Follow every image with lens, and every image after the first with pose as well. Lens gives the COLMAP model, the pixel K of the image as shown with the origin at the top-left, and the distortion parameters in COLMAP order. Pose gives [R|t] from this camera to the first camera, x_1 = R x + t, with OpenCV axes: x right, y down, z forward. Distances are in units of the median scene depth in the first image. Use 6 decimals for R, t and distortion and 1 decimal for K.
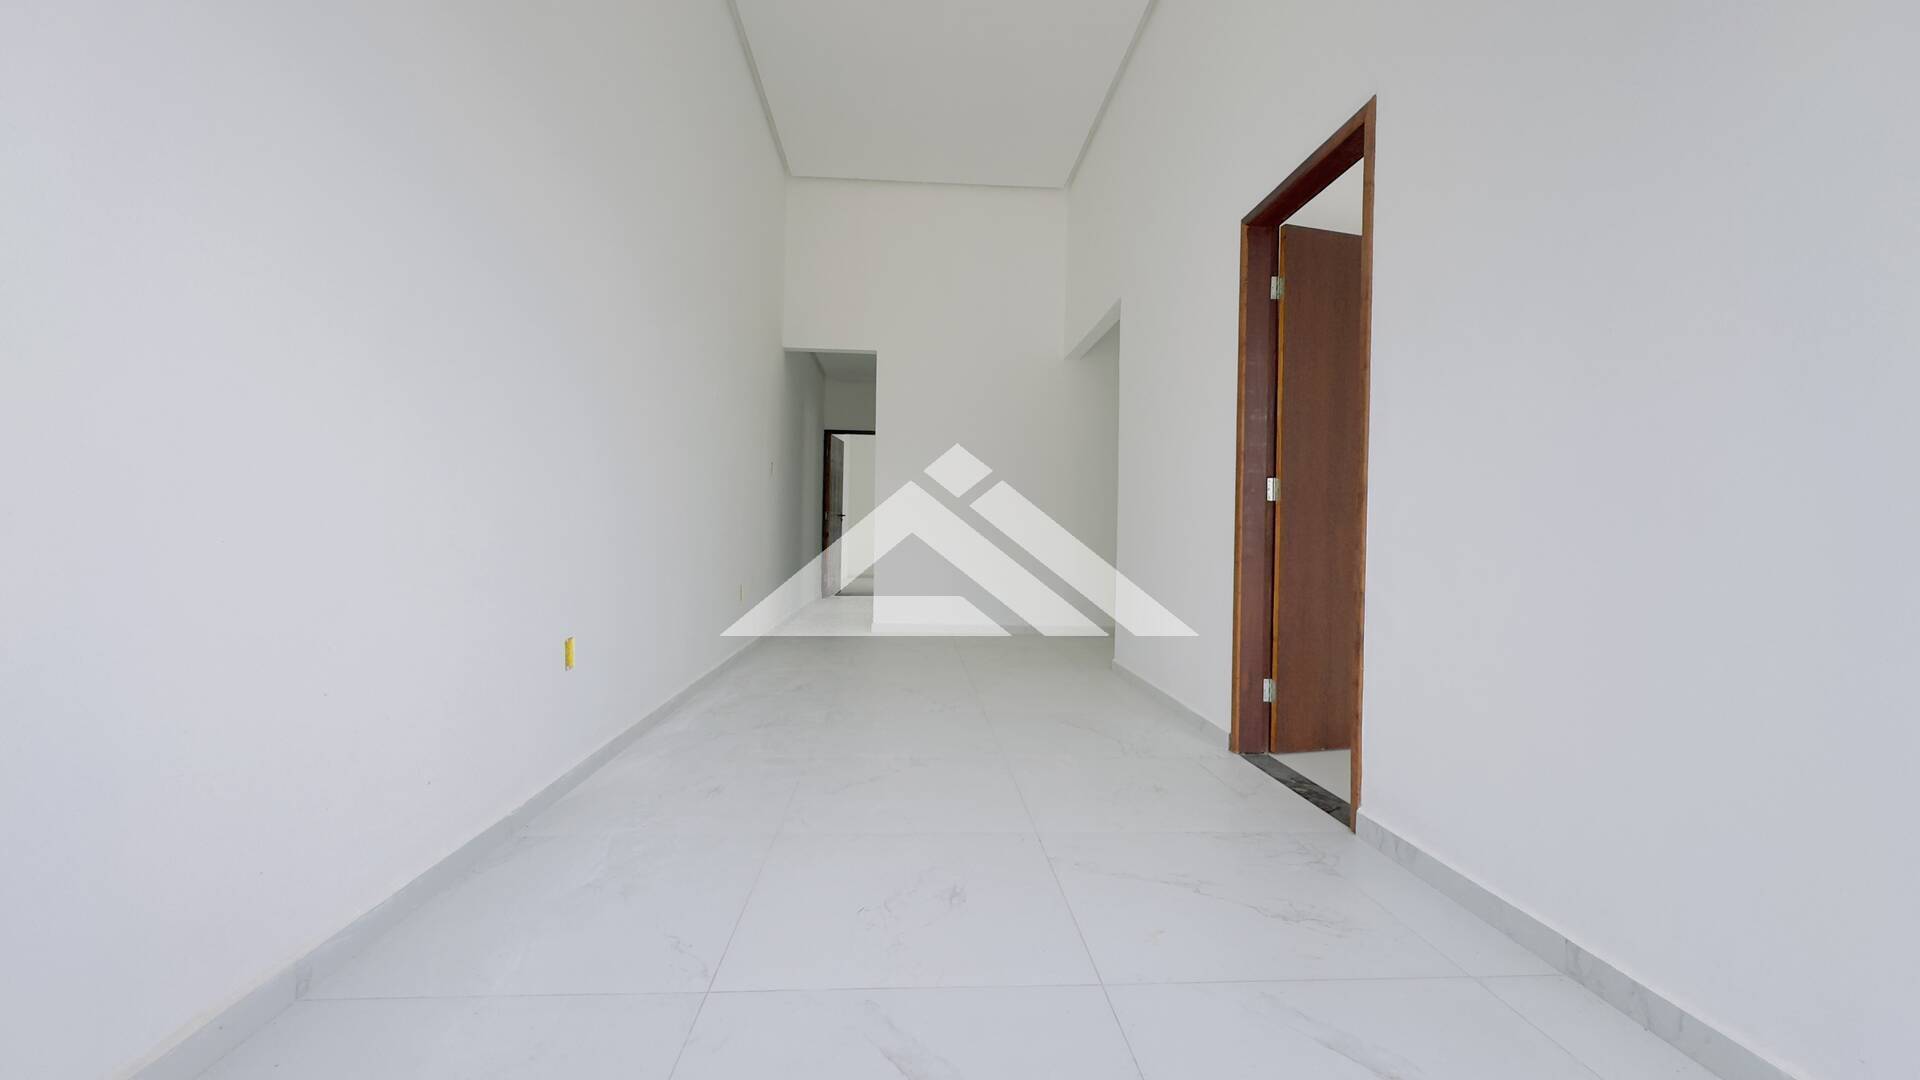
lens RADIAL K [[768.4, 0, 957.7], [0, 768.4, 535.0], [0, 0, 1]] dist [-0.001835, 0.000424]
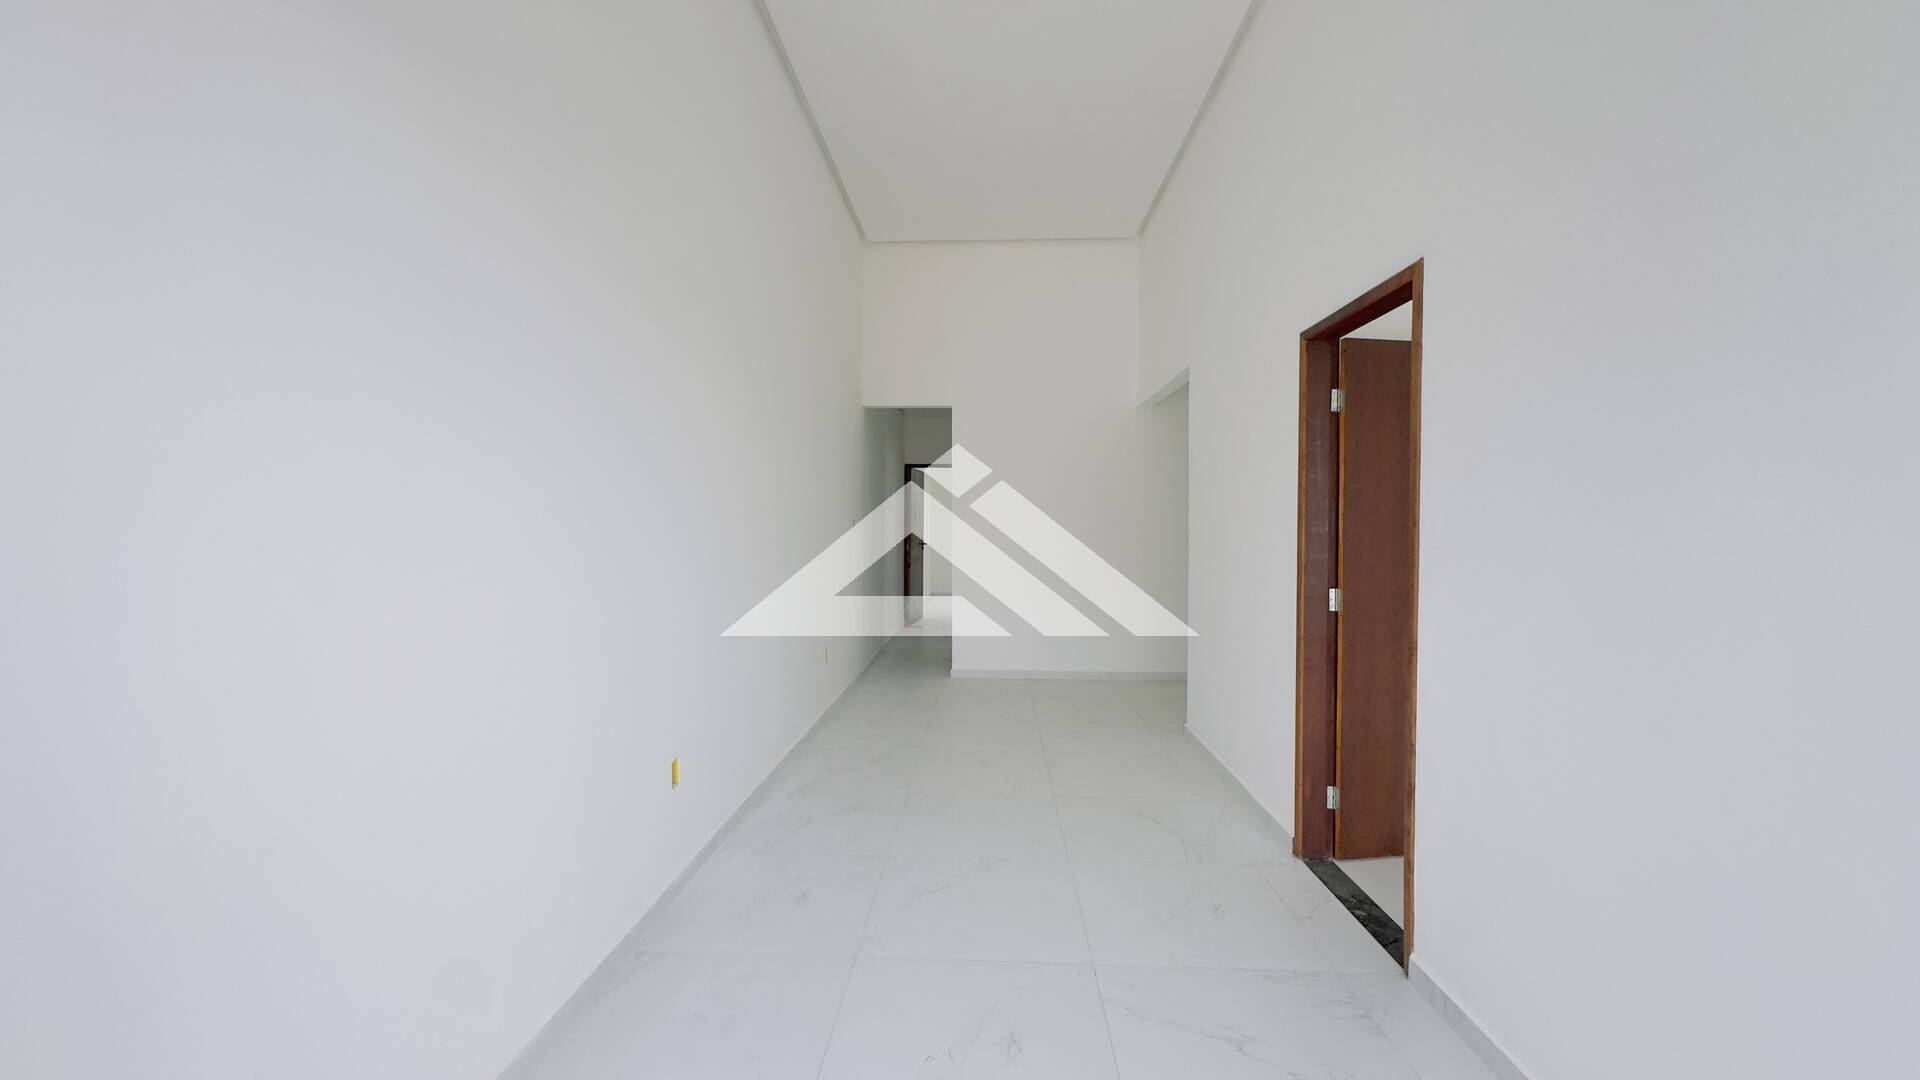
lens RADIAL K [[768.4, 0, 957.7], [0, 768.4, 535.0], [0, 0, 1]] dist [-0.001835, 0.000424]
pose [[0.993916, -0.012725, -0.109405, 0.028422], [0.013854, 0.999858, 0.009561, -0.162023], [0.109268, -0.011018, 0.993951, -0.058445]]
